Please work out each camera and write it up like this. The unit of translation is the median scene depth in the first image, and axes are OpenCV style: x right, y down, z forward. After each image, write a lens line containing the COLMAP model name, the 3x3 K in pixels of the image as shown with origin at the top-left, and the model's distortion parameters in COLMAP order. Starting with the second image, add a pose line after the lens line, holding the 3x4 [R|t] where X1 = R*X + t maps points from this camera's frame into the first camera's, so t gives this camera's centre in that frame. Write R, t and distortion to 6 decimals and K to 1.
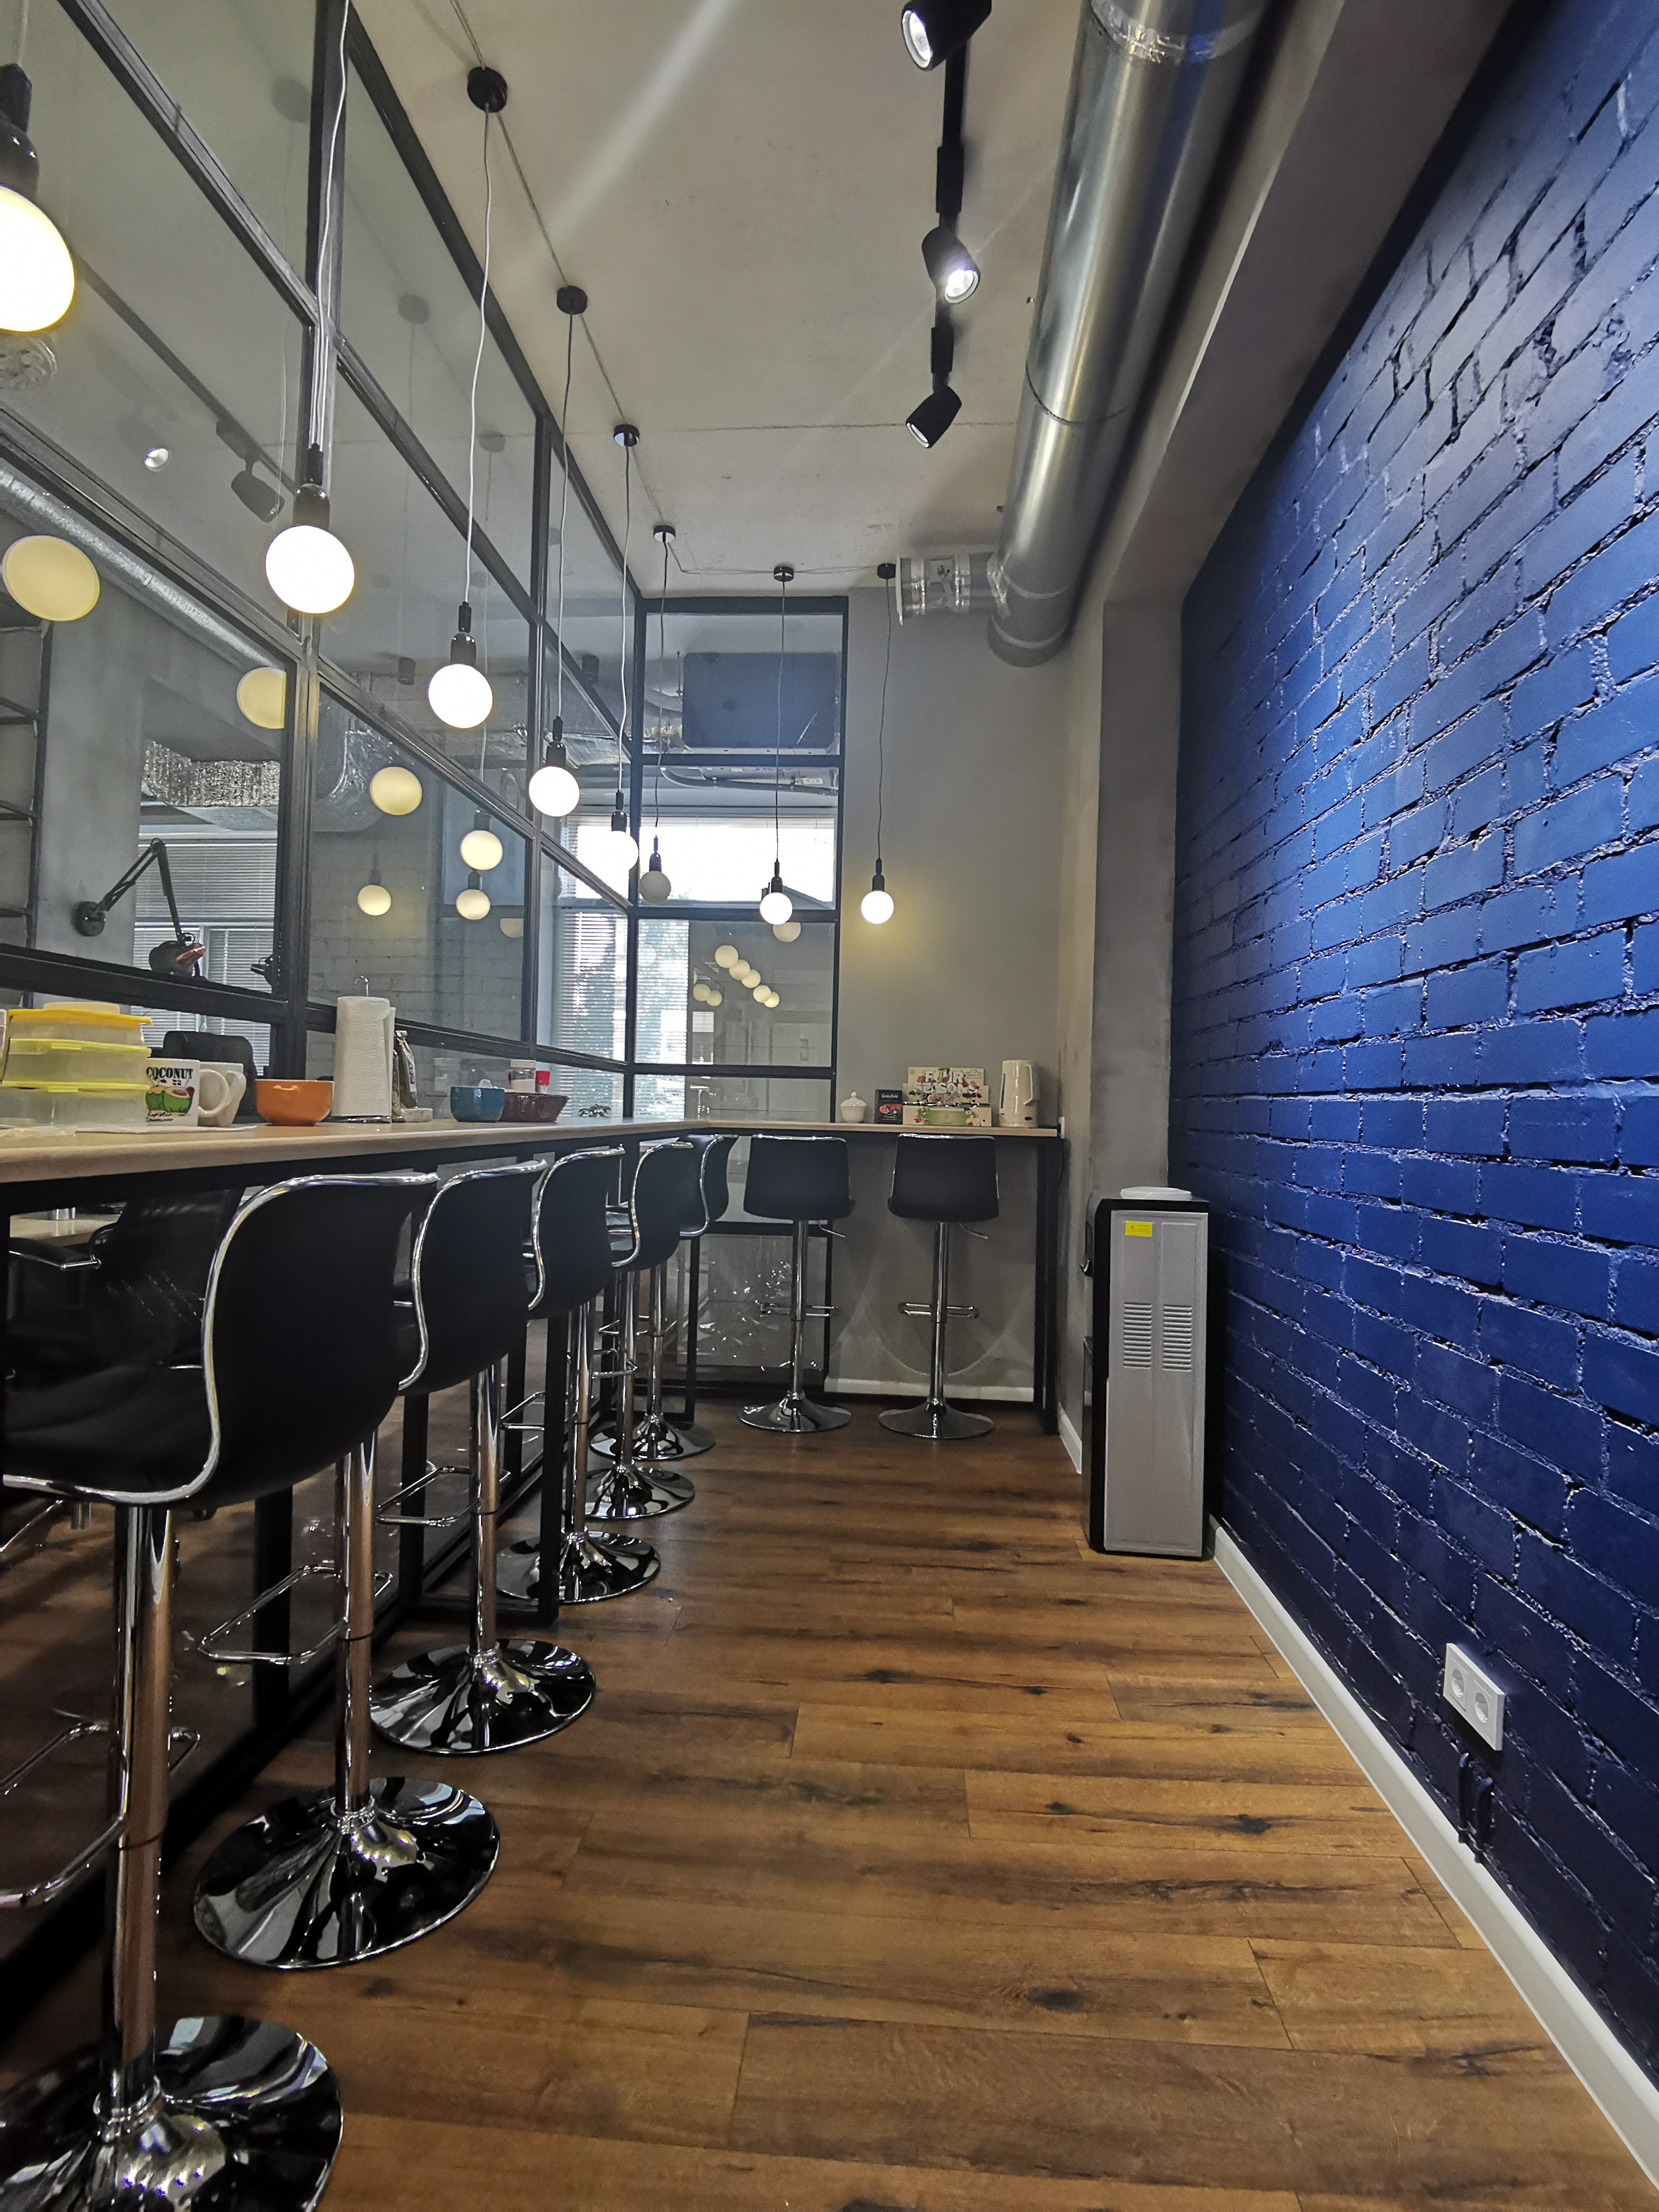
lens RADIAL K [[1110.4, 0, 845.5], [0, 1110.4, 1098.8], [0, 0, 1]] dist [-0.026019, -0.002649]
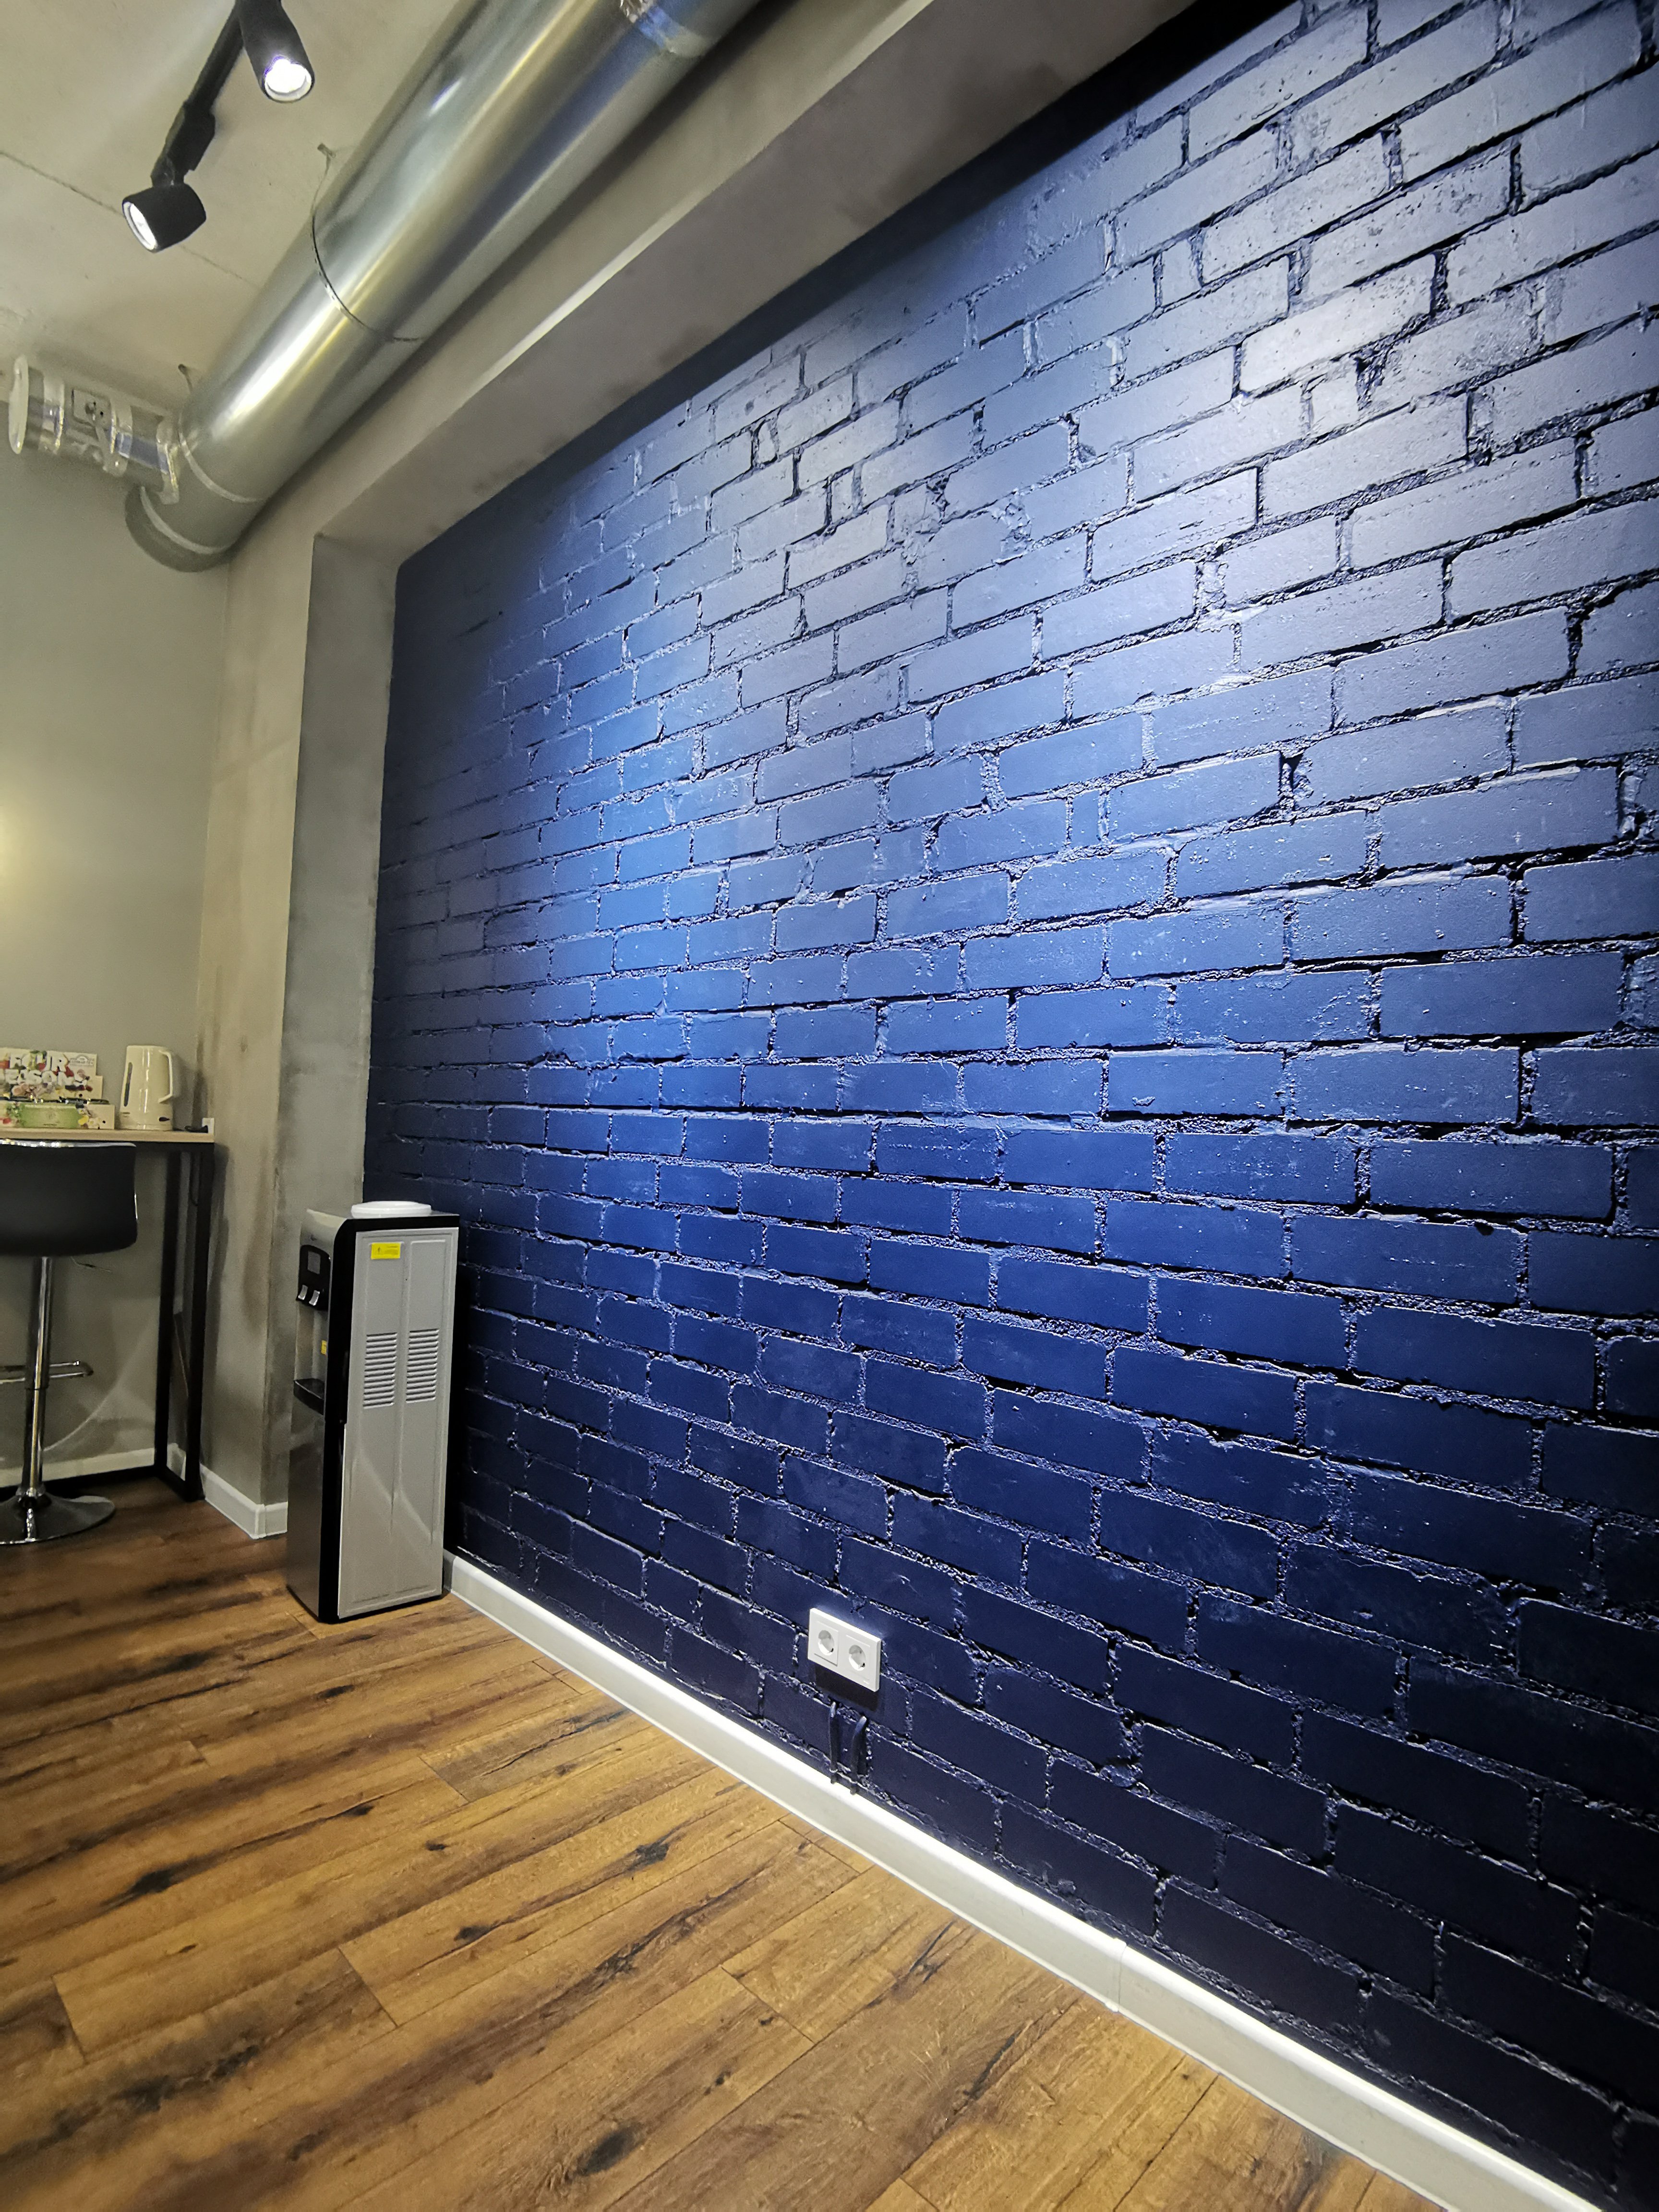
lens RADIAL K [[1110.4, 0, 827.3], [0, 1110.4, 1101.5], [0, 0, 1]] dist [-0.026019, -0.002649]
pose [[0.664954, 0.027694, 0.746371, -0.243037], [-0.033168, 0.999421, -0.007534, -0.011142], [-0.746148, -0.019746, 0.665487, 0.202959]]
